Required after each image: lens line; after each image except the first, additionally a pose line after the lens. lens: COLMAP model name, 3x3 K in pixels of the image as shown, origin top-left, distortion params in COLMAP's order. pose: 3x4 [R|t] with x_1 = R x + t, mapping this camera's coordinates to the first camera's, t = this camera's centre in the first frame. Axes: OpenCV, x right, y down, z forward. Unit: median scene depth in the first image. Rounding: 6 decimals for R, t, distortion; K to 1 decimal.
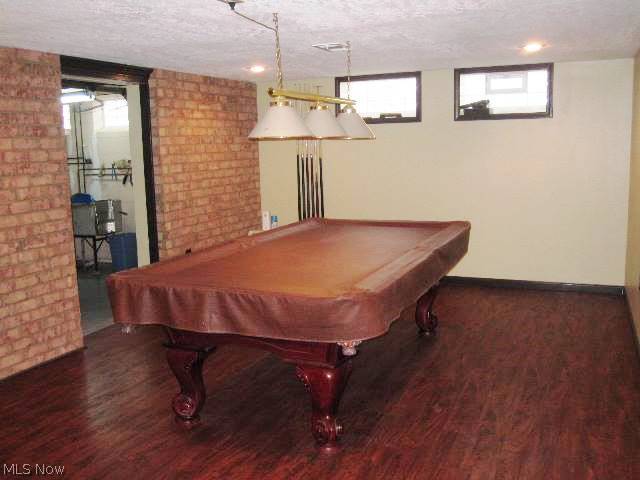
lens RADIAL K [[622.0, 0, 321.6], [0, 622.0, 243.6], [0, 0, 1]] dist [-0.007300, -0.112991]
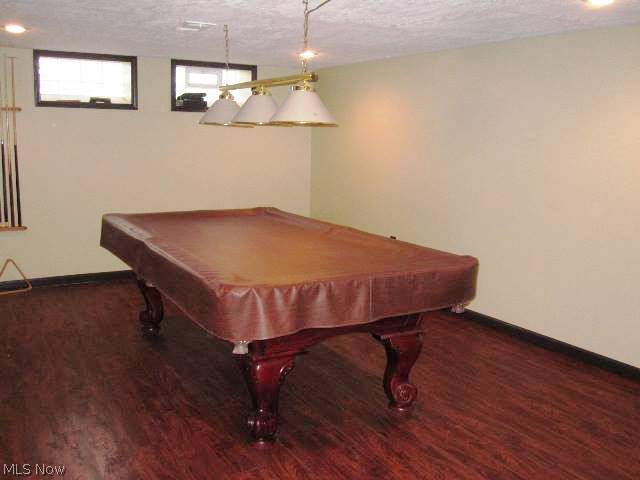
lens RADIAL K [[629.4, 0, 319.8], [0, 629.4, 224.4], [0, 0, 1]] dist [-0.006718, 0.012096]
pose [[0.602849, -0.078172, 0.794016, -0.460550], [0.096066, 0.995060, 0.025028, -0.018224], [-0.792051, 0.061190, 0.607381, 0.206499]]
